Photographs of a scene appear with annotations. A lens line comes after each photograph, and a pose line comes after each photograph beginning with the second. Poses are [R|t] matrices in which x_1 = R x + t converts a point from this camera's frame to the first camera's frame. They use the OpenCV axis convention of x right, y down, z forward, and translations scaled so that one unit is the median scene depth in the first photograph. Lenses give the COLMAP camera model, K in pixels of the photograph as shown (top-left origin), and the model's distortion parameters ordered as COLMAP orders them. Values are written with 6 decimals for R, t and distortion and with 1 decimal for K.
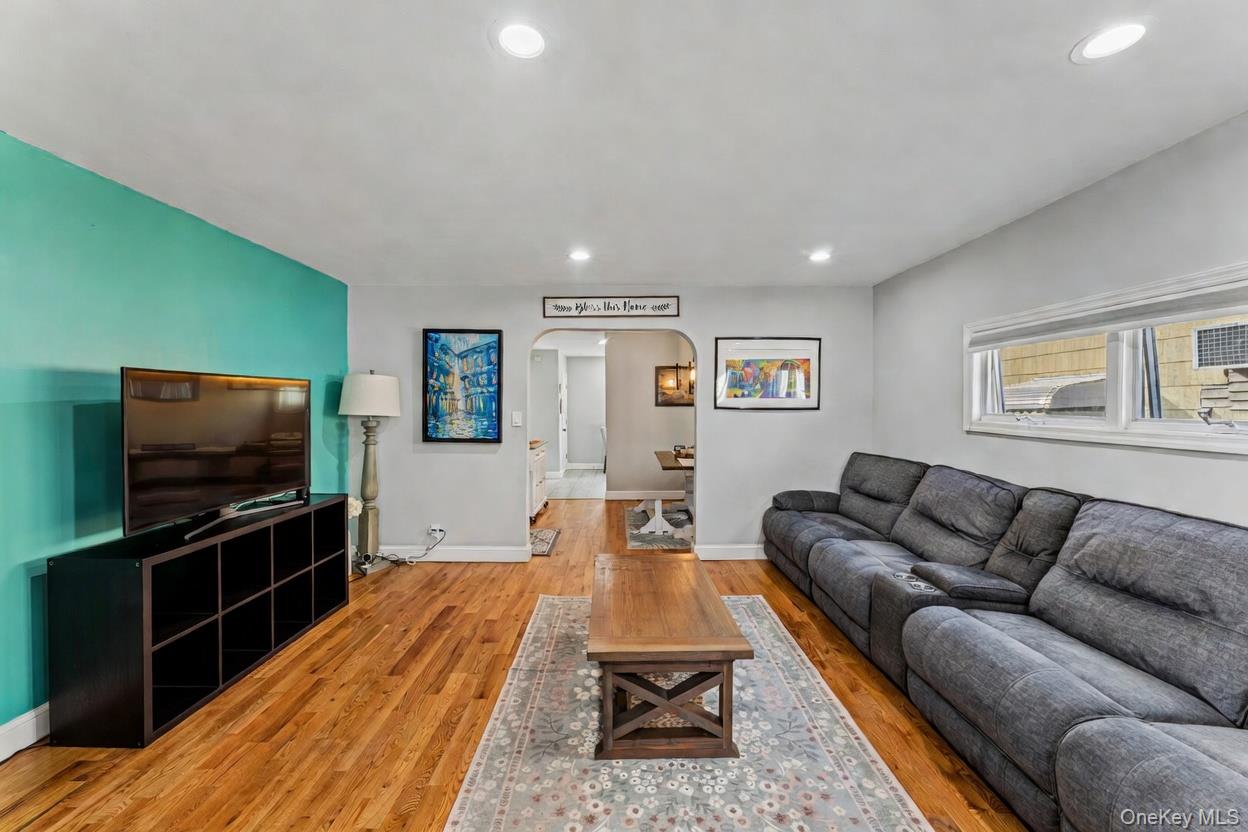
lens RADIAL K [[502.4, 0, 624.1], [0, 502.4, 413.2], [0, 0, 1]] dist [0.000181, 0.000048]
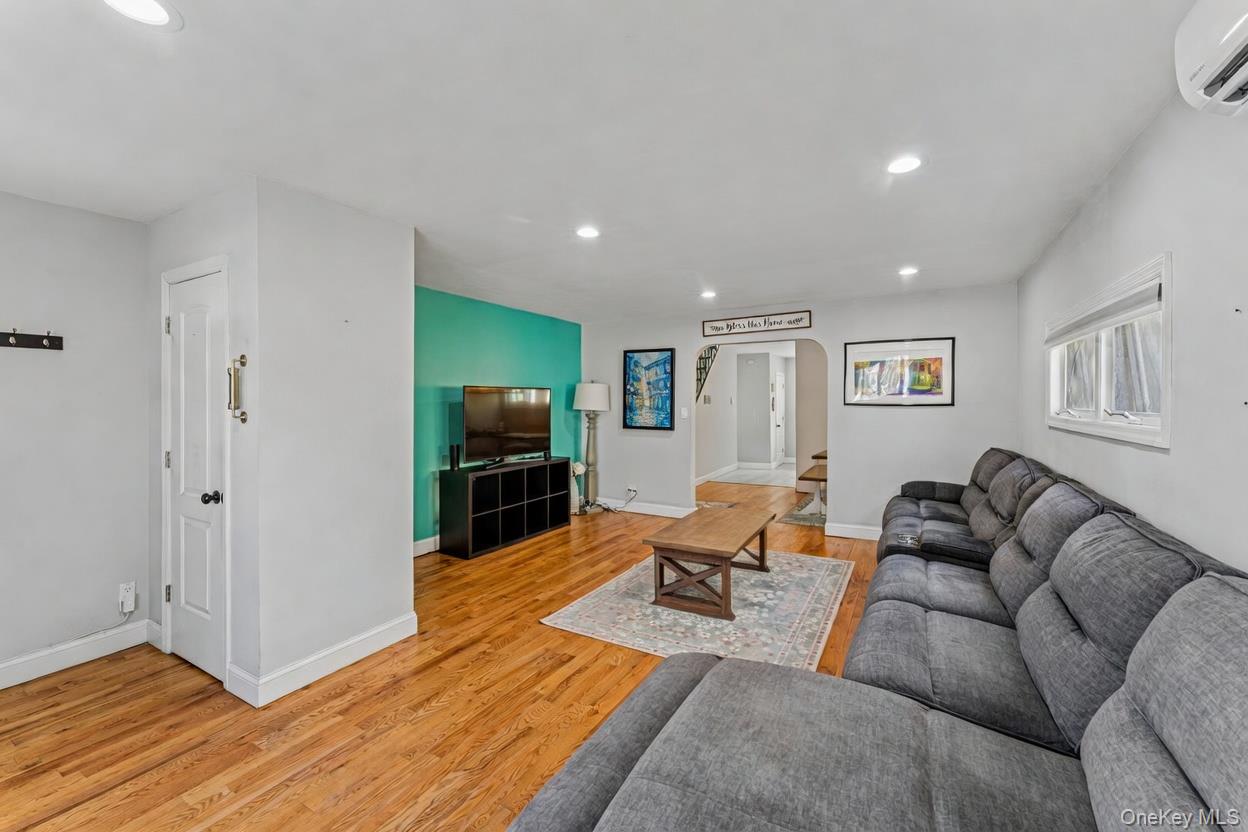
lens RADIAL K [[505.4, 0, 622.6], [0, 505.4, 406.8], [0, 0, 1]] dist [0.001250, 0.000024]
pose [[0.861594, -0.000352, -0.507597, 0.371009], [-0.005153, 0.999942, -0.009440, 0.009345], [0.507571, 0.010749, 0.861543, -0.284021]]
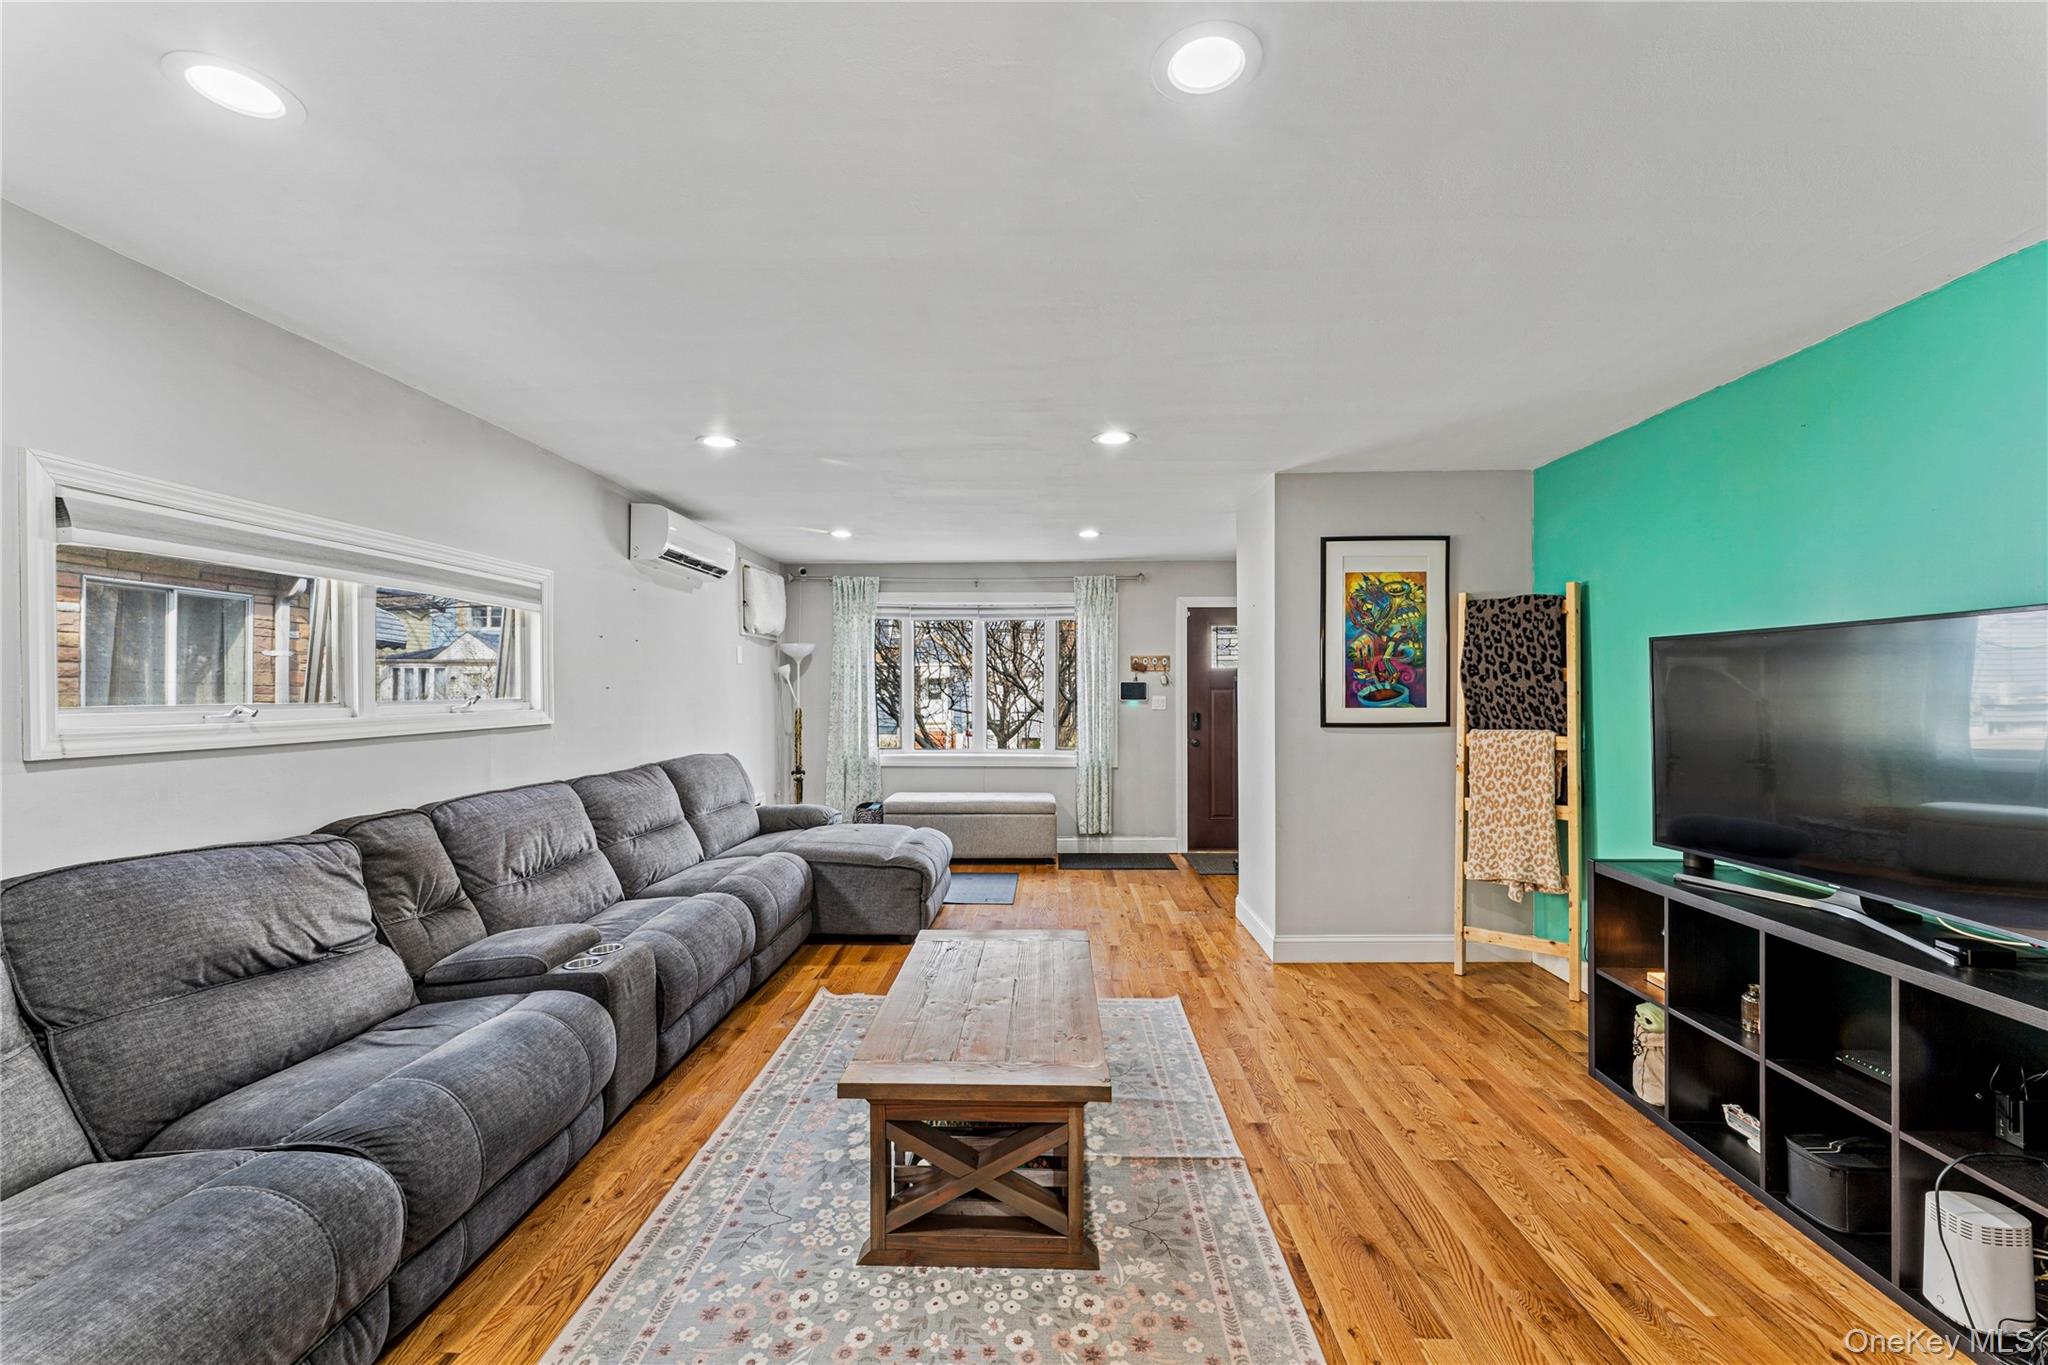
lens RADIAL K [[829.3, 0, 1021.7], [0, 829.3, 667.3], [0, 0, 1]] dist [0.001250, 0.000024]
pose [[-0.998958, 0.001244, 0.045627, -0.015816], [0.001293, 0.999999, 0.001036, -0.024494], [-0.045626, 0.001094, -0.998958, 1.258228]]
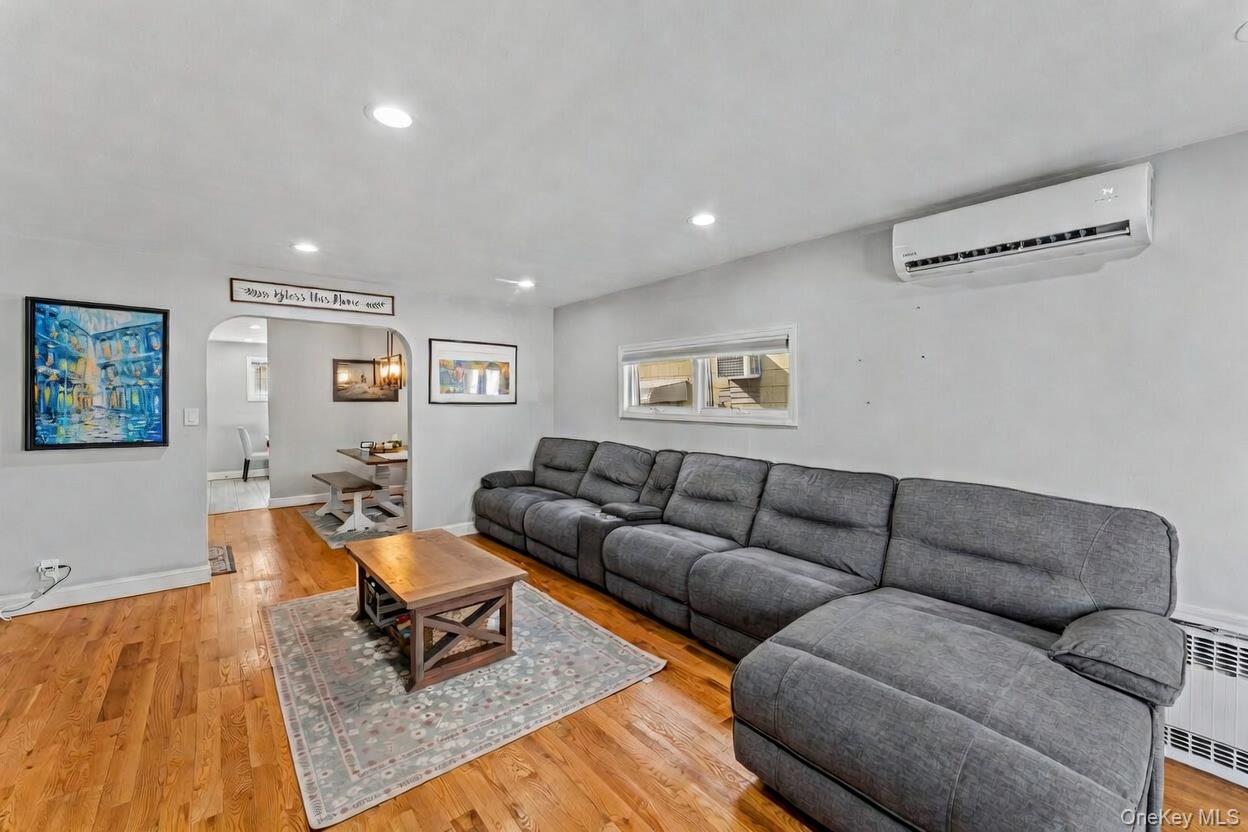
lens RADIAL K [[505.4, 0, 622.6], [0, 505.4, 406.8], [0, 0, 1]] dist [0.001250, 0.000024]
pose [[0.777816, -0.008323, 0.628437, -0.205503], [0.010907, 0.999940, -0.000256, 0.003068], [-0.628397, 0.007053, 0.777861, -0.134767]]
